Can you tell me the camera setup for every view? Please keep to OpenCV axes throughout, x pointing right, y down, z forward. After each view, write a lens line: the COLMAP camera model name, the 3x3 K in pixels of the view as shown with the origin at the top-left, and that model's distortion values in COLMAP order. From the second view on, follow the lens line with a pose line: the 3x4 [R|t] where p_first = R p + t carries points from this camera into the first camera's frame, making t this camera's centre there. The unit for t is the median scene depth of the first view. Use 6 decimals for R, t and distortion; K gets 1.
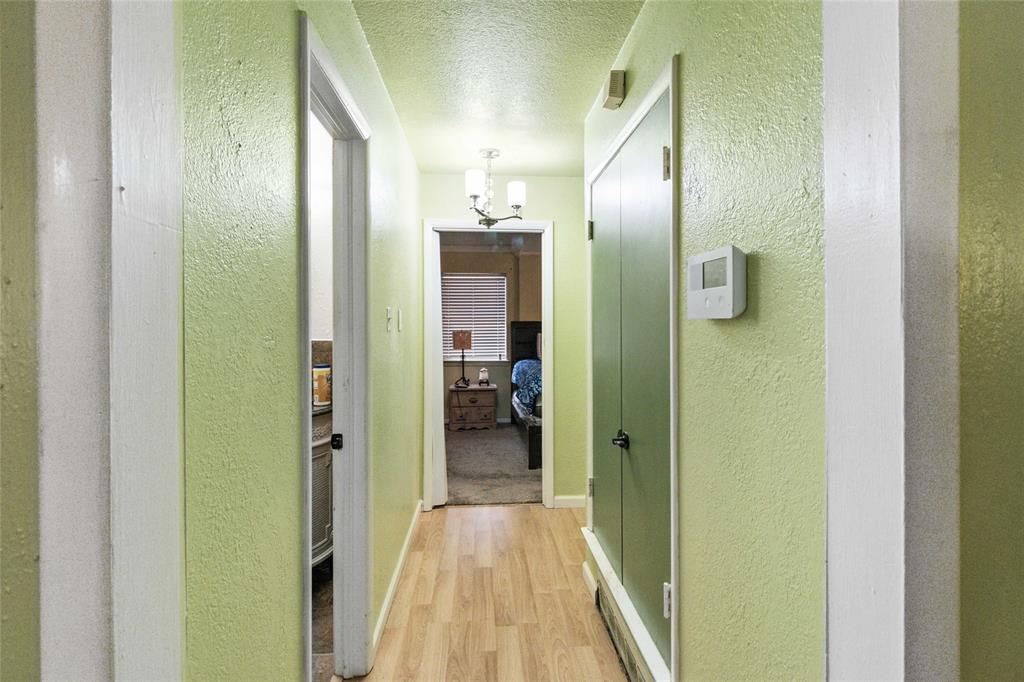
lens RADIAL K [[487.0, 0, 511.5], [0, 487.0, 336.2], [0, 0, 1]] dist [-0.006179, 0.001606]
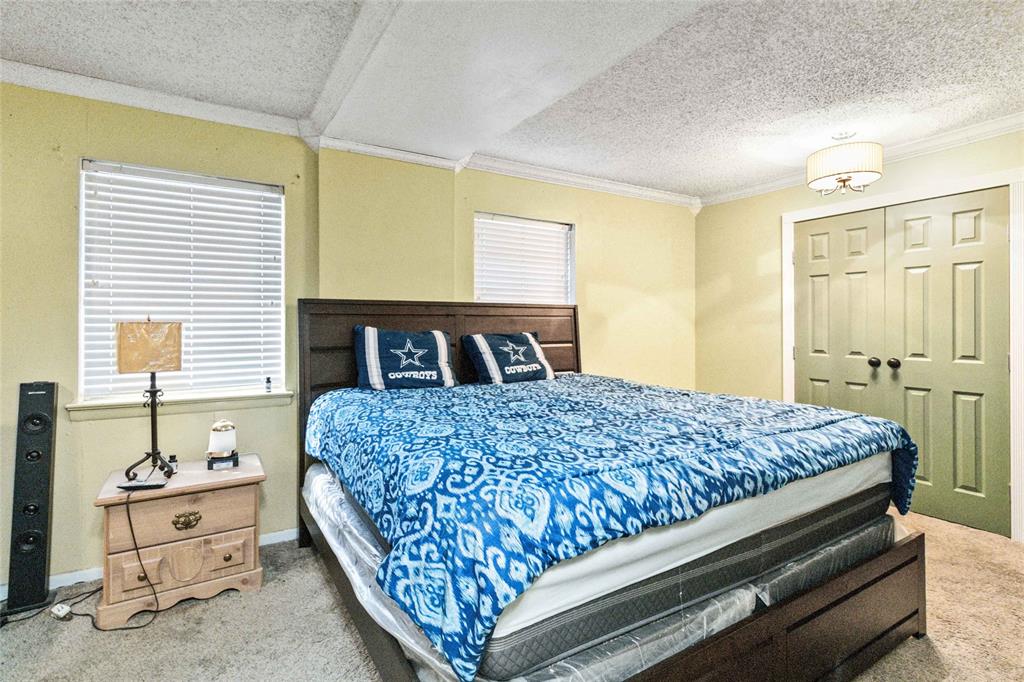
lens RADIAL K [[487.0, 0, 517.1], [0, 487.0, 331.6], [0, 0, 1]] dist [-0.006179, 0.001606]
pose [[0.885505, 0.002231, 0.464624, -0.030429], [0.002508, 0.999951, -0.009582, 0.002551], [-0.464623, 0.009651, 0.885456, 0.568388]]
